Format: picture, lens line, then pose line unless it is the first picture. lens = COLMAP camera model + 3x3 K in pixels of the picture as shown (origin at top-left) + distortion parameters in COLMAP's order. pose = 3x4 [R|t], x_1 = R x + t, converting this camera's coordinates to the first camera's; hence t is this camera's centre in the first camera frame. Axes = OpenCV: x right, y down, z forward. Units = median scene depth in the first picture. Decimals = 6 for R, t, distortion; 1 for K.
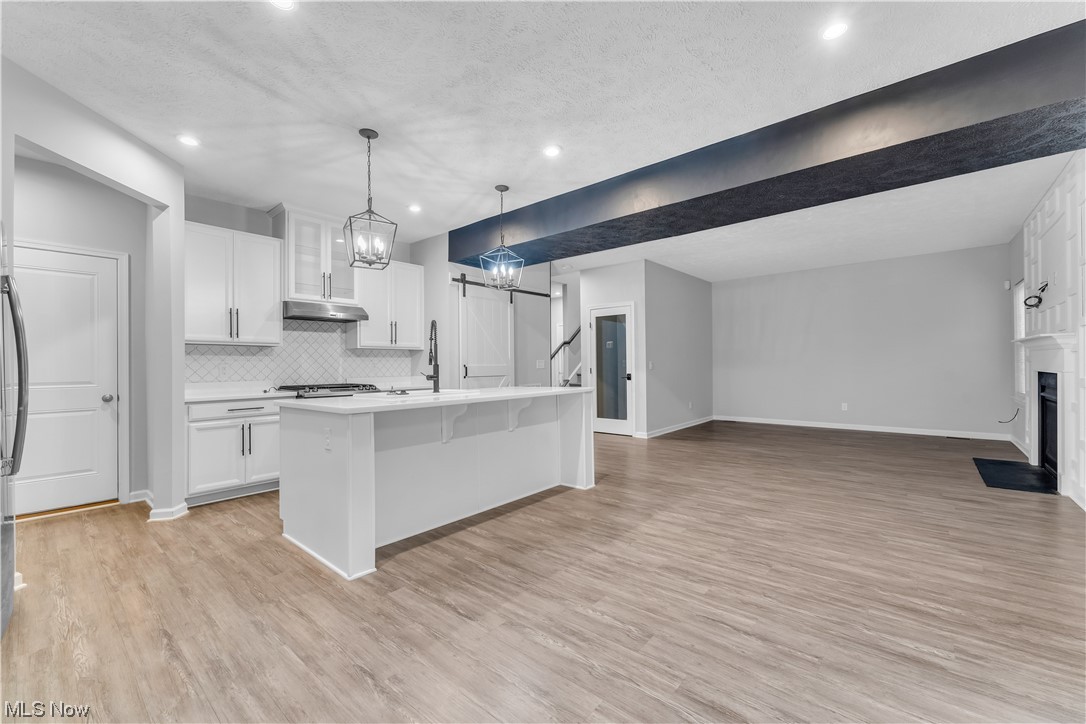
lens RADIAL K [[440.7, 0, 544.1], [0, 440.7, 365.6], [0, 0, 1]] dist [0.001905, -0.000994]
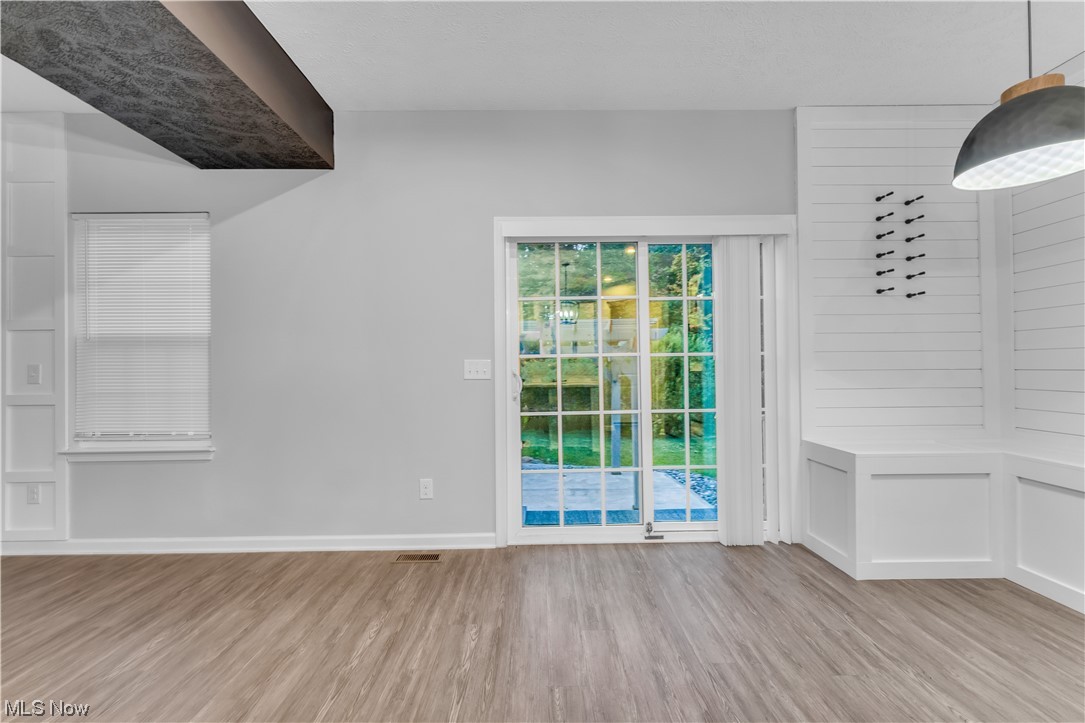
lens RADIAL K [[440.3, 0, 545.3], [0, 440.3, 364.7], [0, 0, 1]] dist [0.001905, -0.000994]
pose [[-0.660696, 0.021299, 0.750351, -0.039049], [0.019153, 0.999750, -0.011514, 0.001851], [-0.750409, 0.006764, -0.660939, 0.963114]]
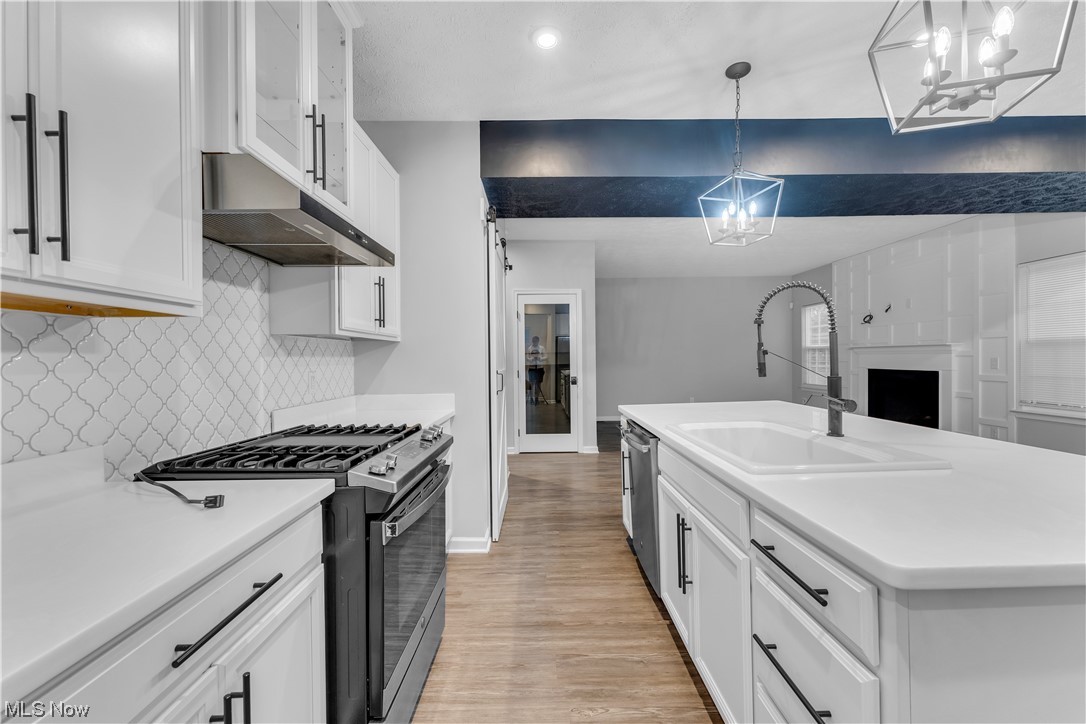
lens RADIAL K [[440.7, 0, 543.8], [0, 440.7, 363.0], [0, 0, 1]] dist [0.001905, -0.000994]
pose [[0.755304, -0.005340, 0.655353, -0.954477], [0.005371, 0.999984, 0.001957, -0.023507], [-0.655353, 0.002042, 0.755320, 1.024006]]
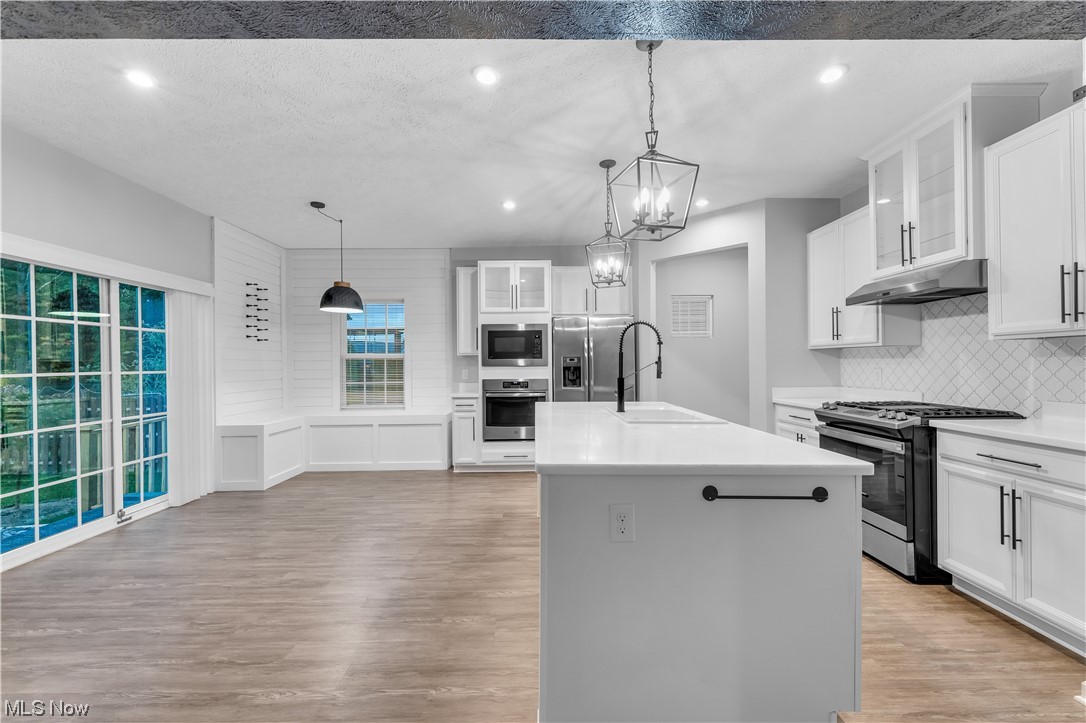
lens RADIAL K [[440.7, 0, 542.5], [0, 440.7, 364.0], [0, 0, 1]] dist [0.001905, -0.000994]
pose [[-0.750357, 0.015571, -0.660850, 0.486958], [0.016348, 0.999854, 0.004996, -0.041180], [0.660831, -0.007054, -0.750502, 1.833603]]
